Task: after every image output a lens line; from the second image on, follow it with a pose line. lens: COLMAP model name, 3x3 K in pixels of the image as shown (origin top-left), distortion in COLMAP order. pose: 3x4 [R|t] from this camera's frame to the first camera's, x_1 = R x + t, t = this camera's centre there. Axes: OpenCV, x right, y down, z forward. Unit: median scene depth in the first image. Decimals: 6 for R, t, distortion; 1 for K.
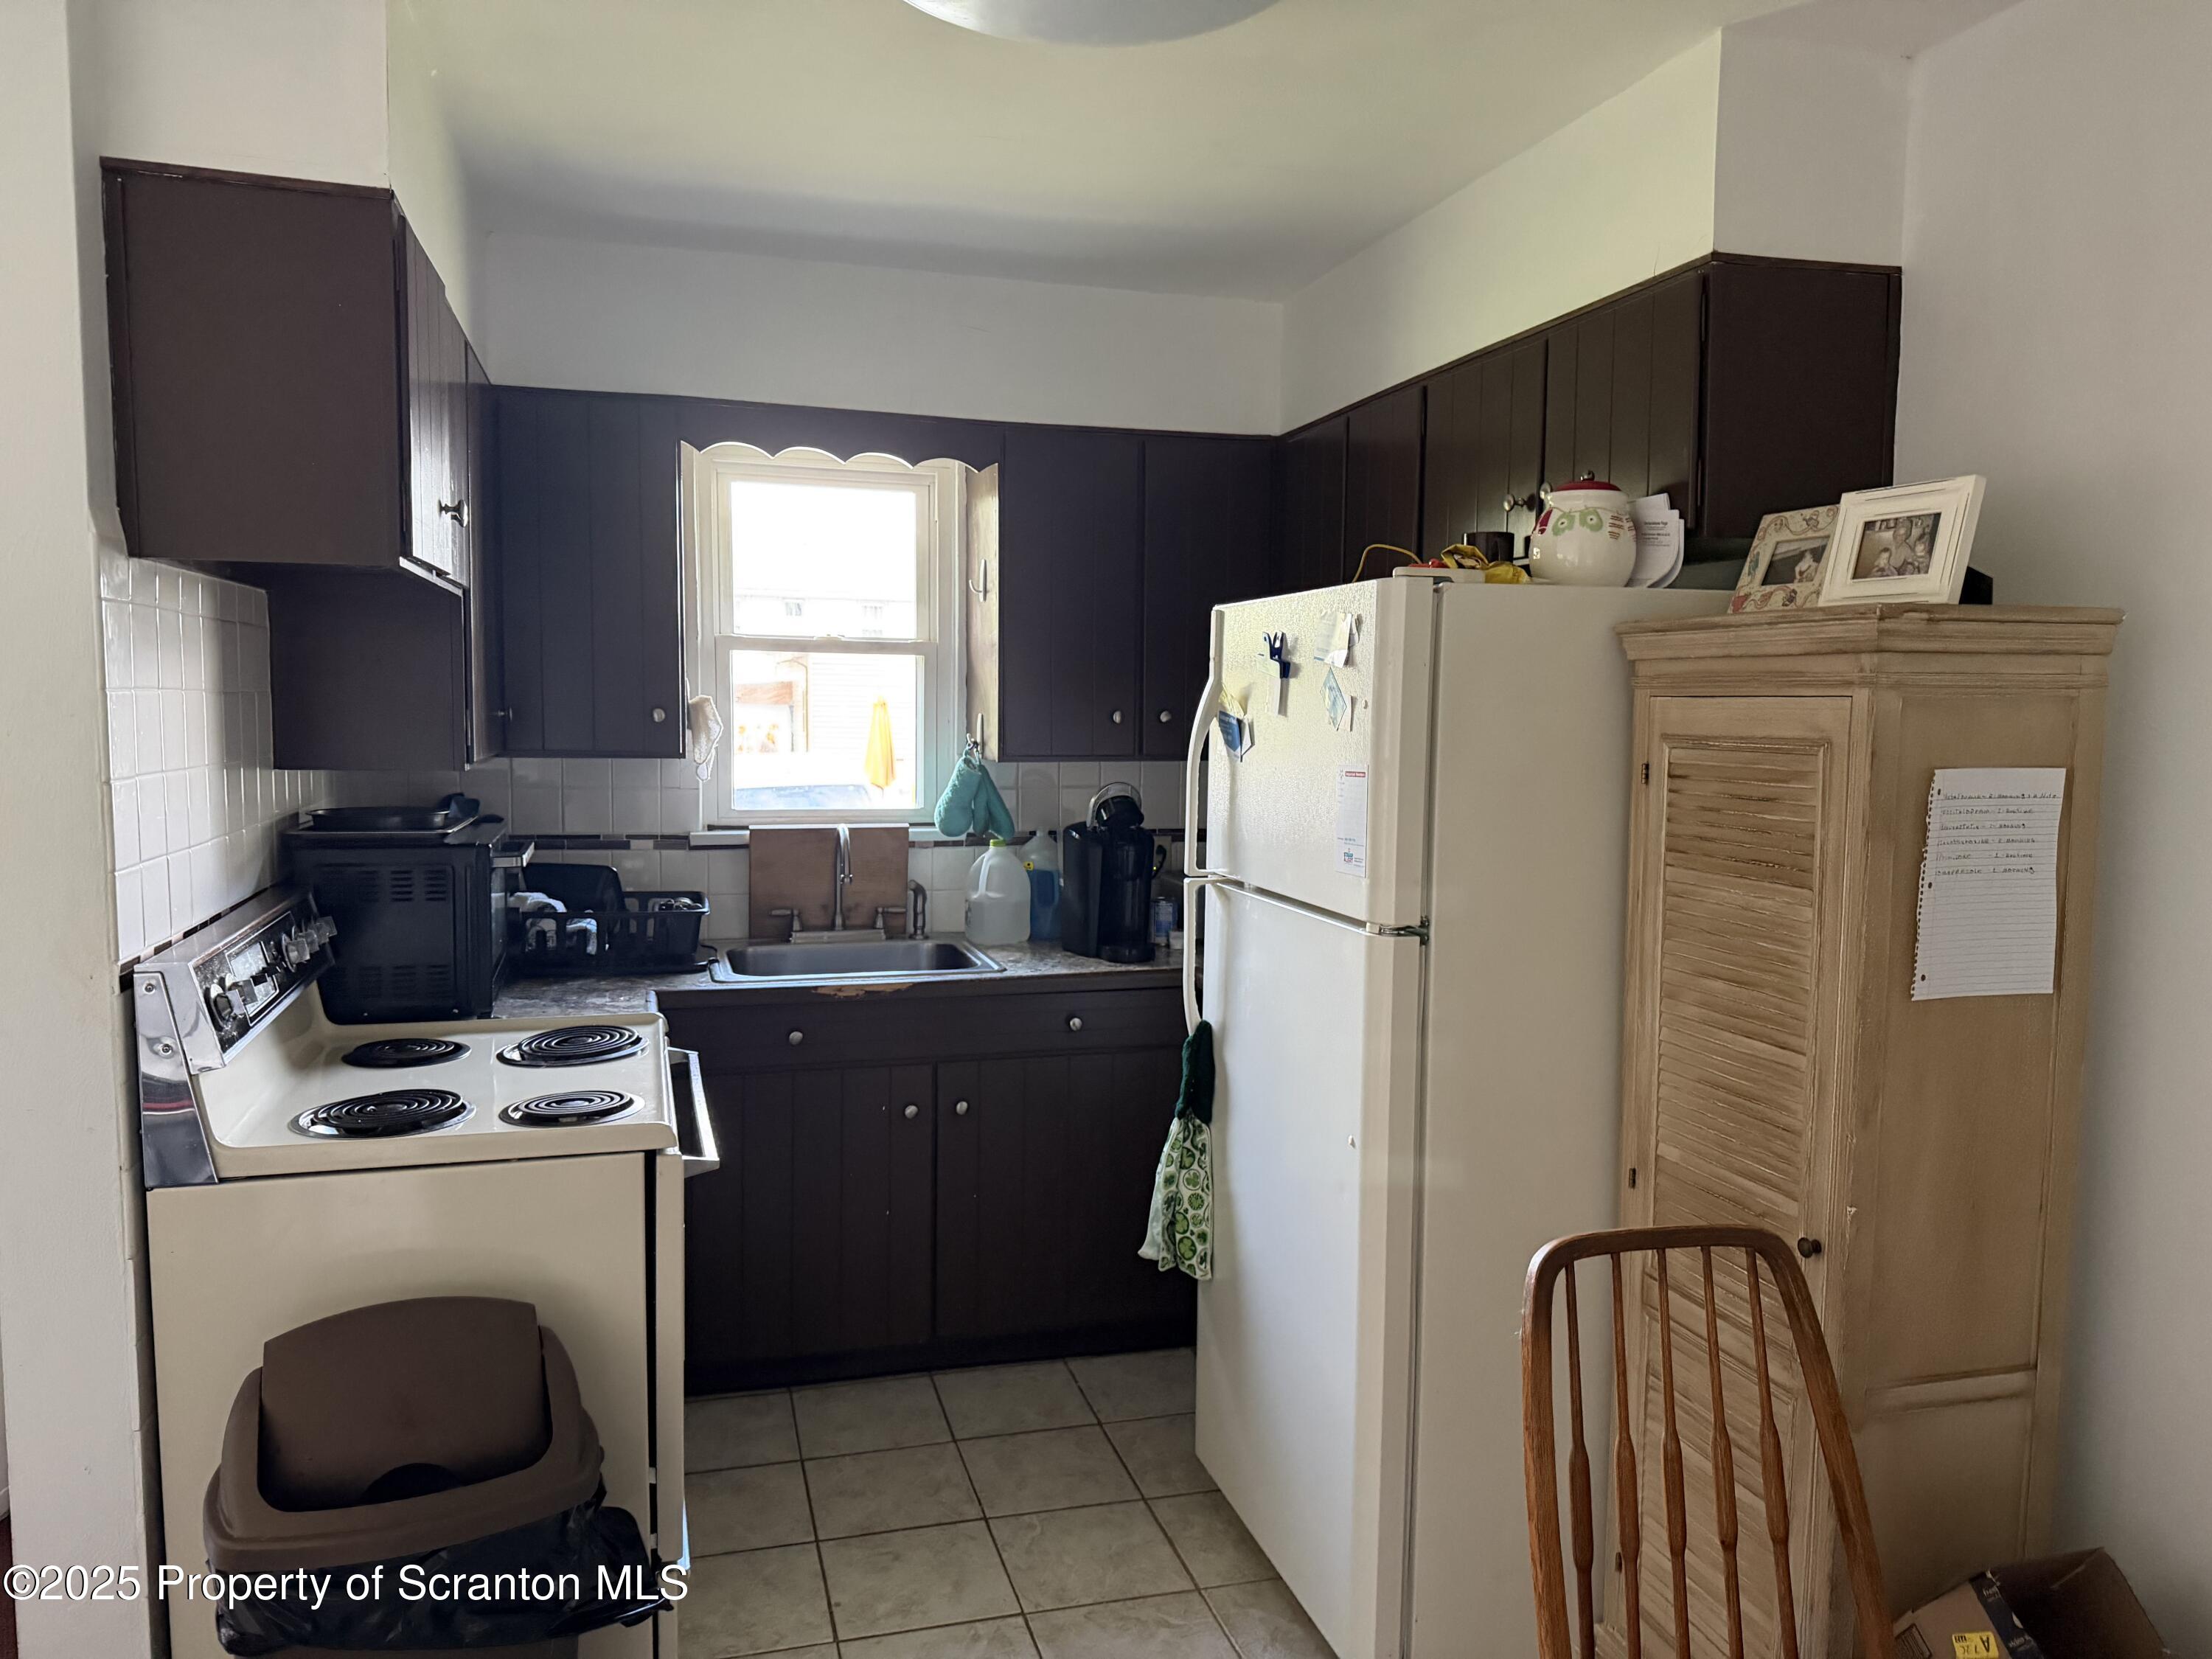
lens RADIAL K [[1561.3, 0, 1106.0], [0, 1561.3, 829.5], [0, 0, 1]] dist [0.049968, -0.070096]
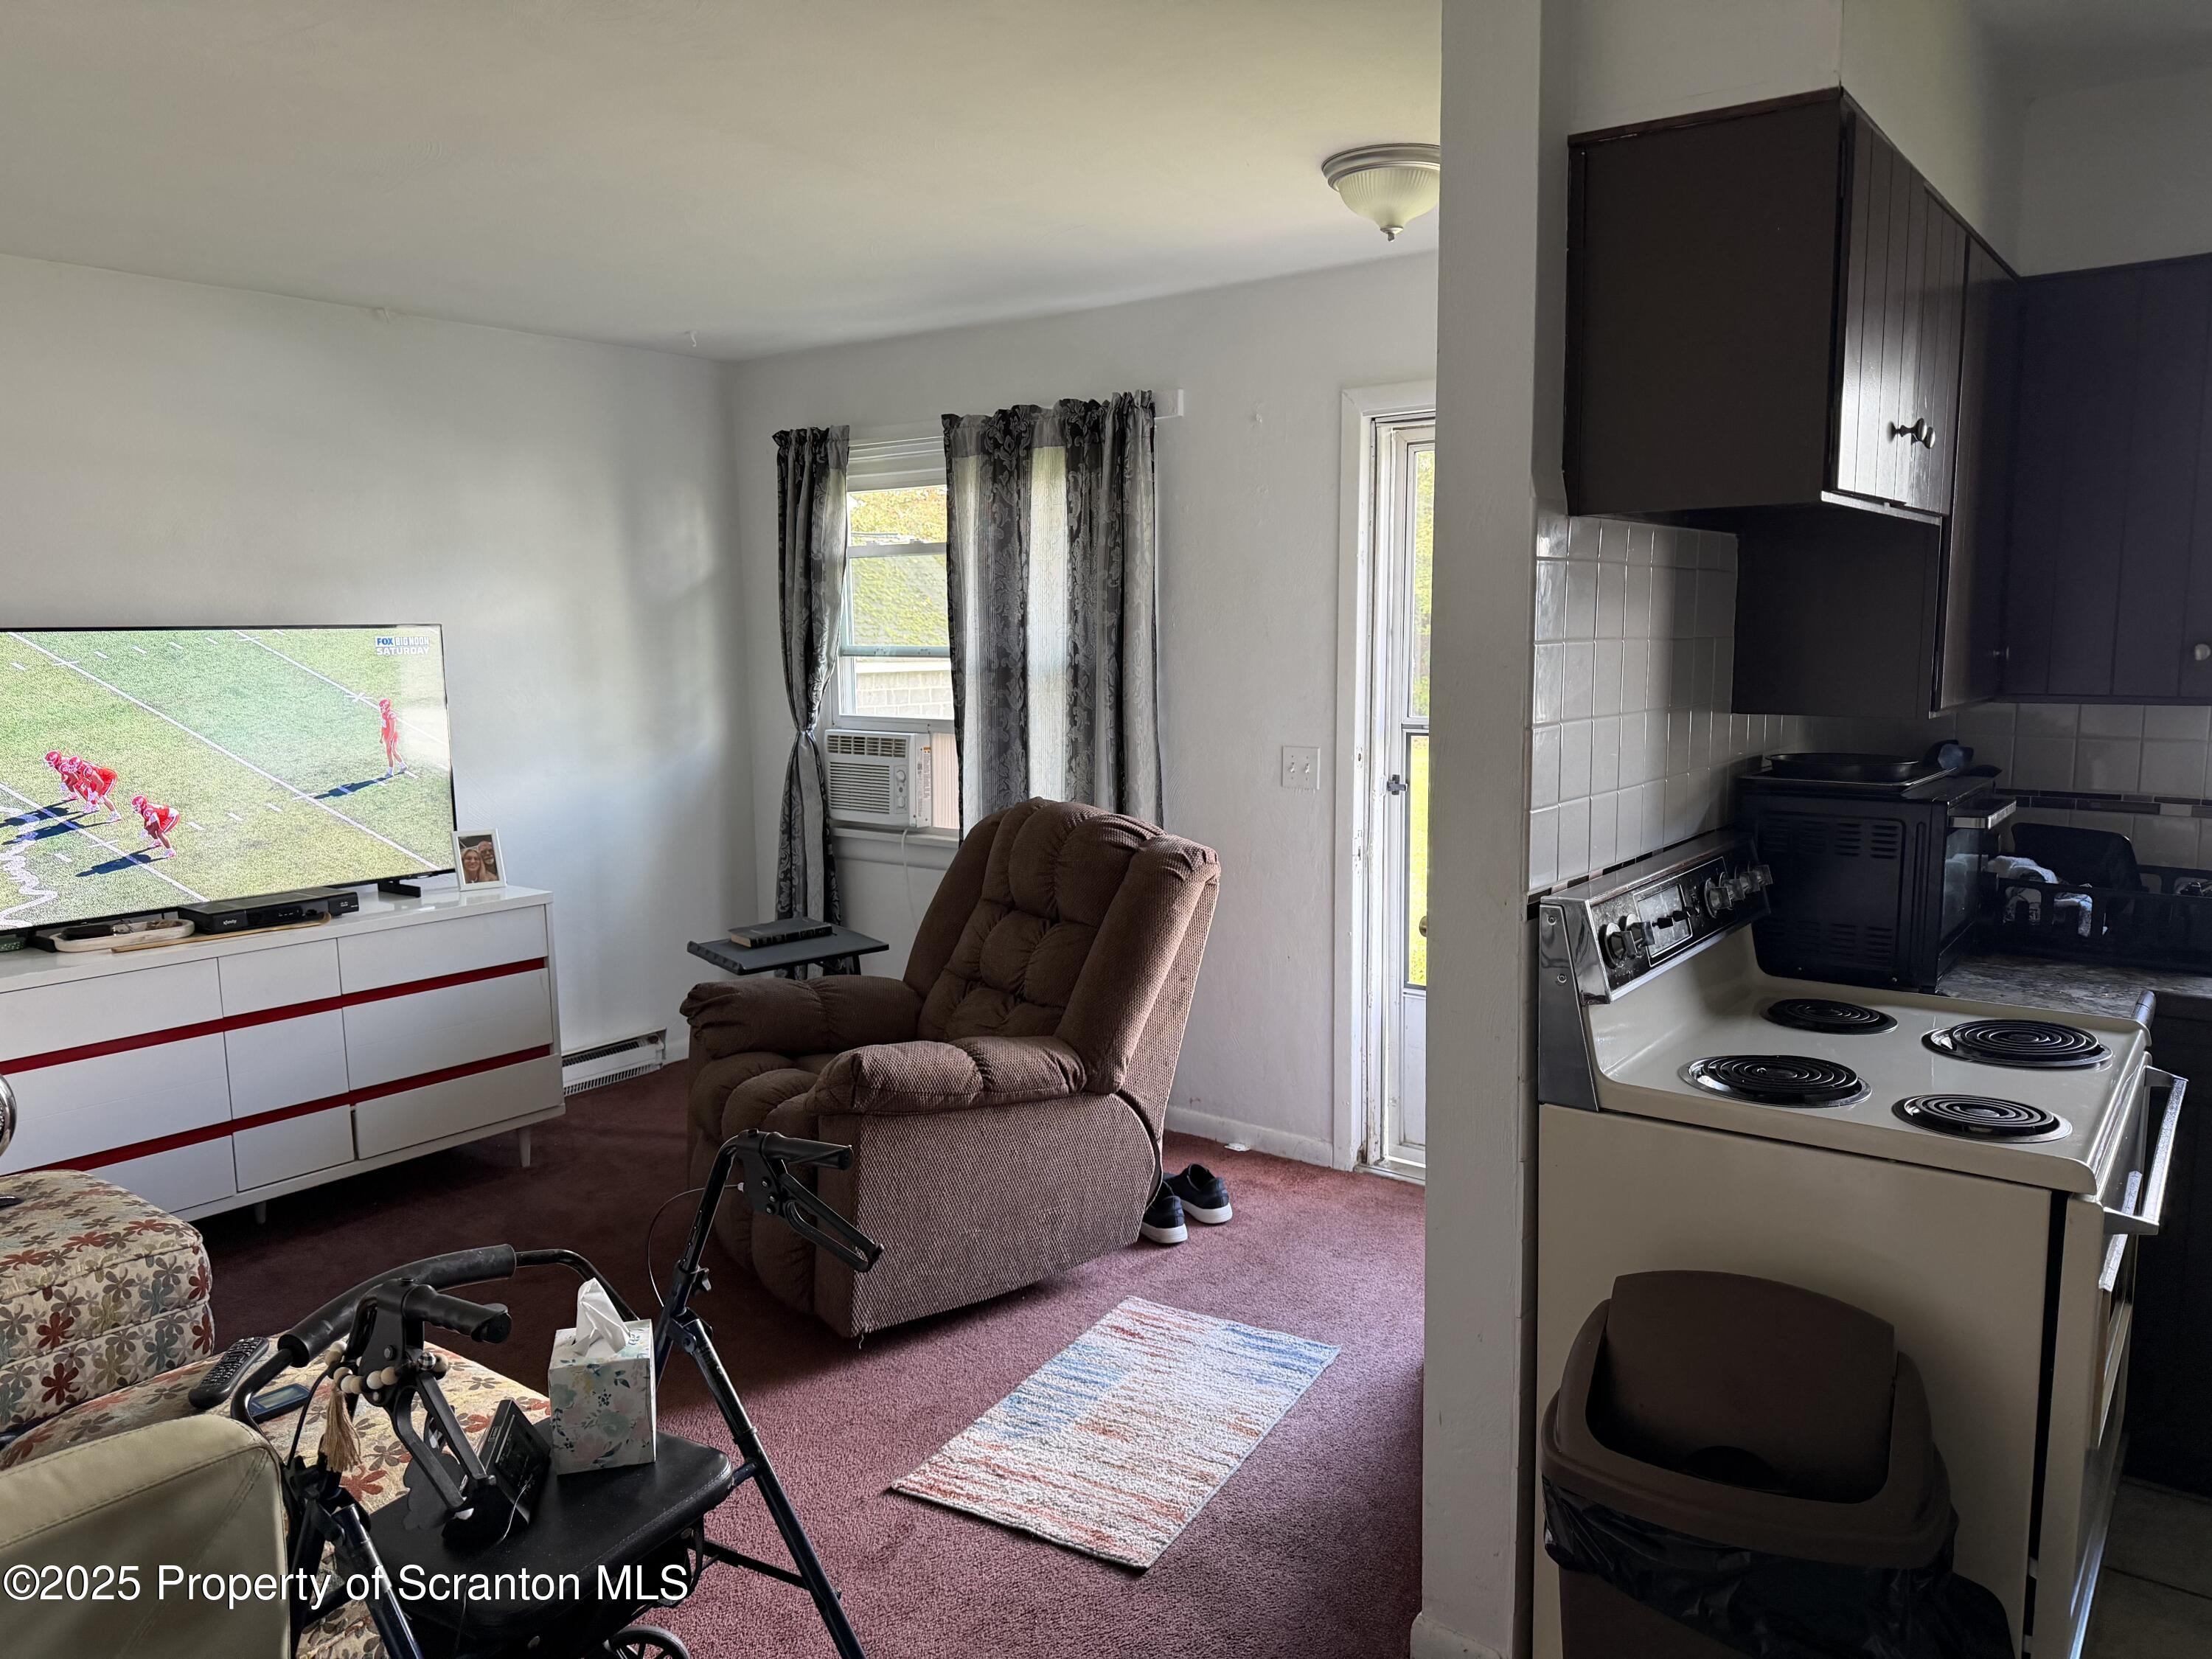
lens RADIAL K [[1561.3, 0, 1106.0], [0, 1561.3, 829.5], [0, 0, 1]] dist [0.049968, -0.070096]
pose [[0.593264, 0.081702, -0.800851, 0.053391], [-0.047419, 0.996656, 0.066550, -0.014291], [0.803610, -0.001506, 0.595154, 0.095563]]
